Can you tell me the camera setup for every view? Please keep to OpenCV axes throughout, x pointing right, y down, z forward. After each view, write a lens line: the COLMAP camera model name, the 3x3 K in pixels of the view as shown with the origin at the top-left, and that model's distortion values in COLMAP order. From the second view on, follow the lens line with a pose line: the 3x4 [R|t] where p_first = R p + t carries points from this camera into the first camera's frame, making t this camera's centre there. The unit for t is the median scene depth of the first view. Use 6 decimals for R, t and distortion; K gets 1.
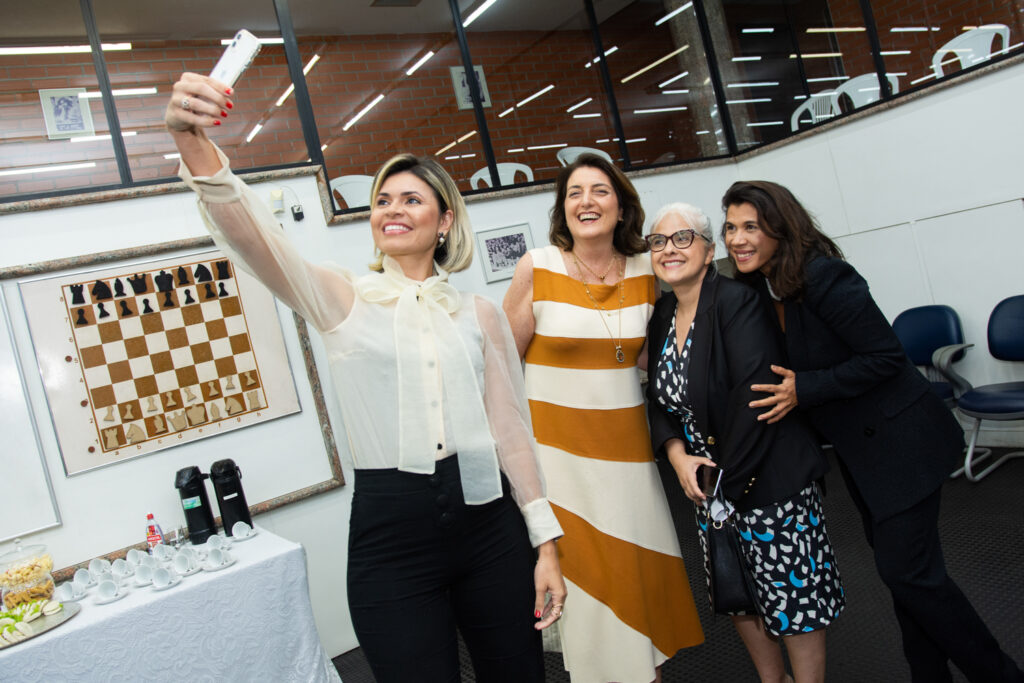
lens RADIAL K [[804.7, 0, 514.1], [0, 804.7, 314.0], [0, 0, 1]] dist [-0.085086, 0.070821]
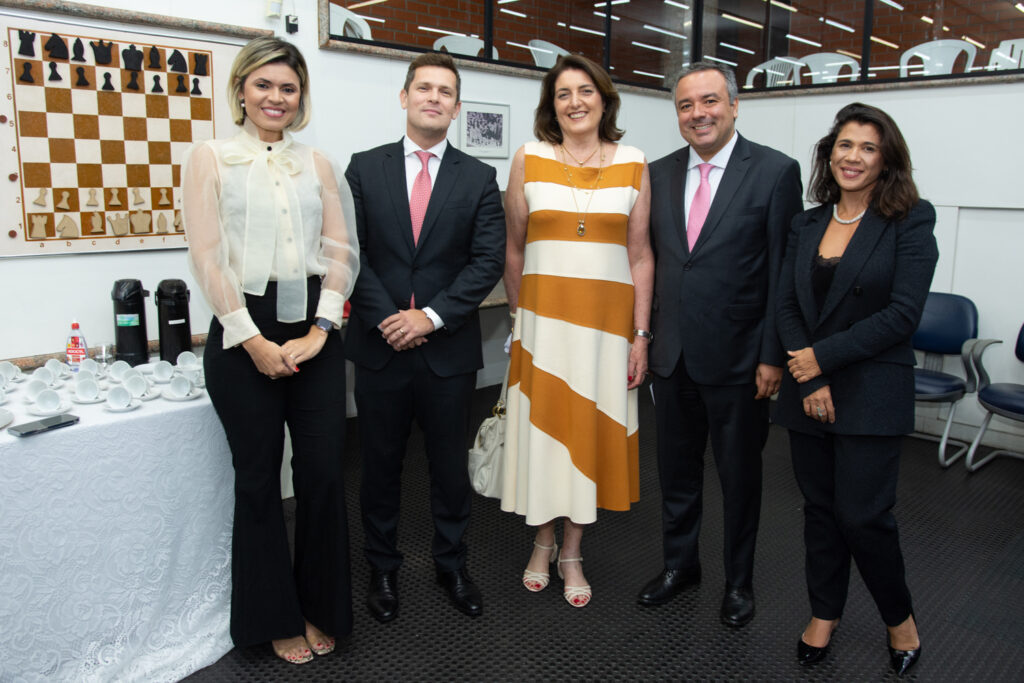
lens RADIAL K [[804.7, 0, 514.1], [0, 804.7, 314.0], [0, 0, 1]] dist [-0.085086, 0.070821]
pose [[0.947697, 0.207860, 0.242209, -0.208142], [-0.235152, 0.967828, 0.089510, 0.052439], [-0.215812, -0.141784, 0.966086, 0.069120]]
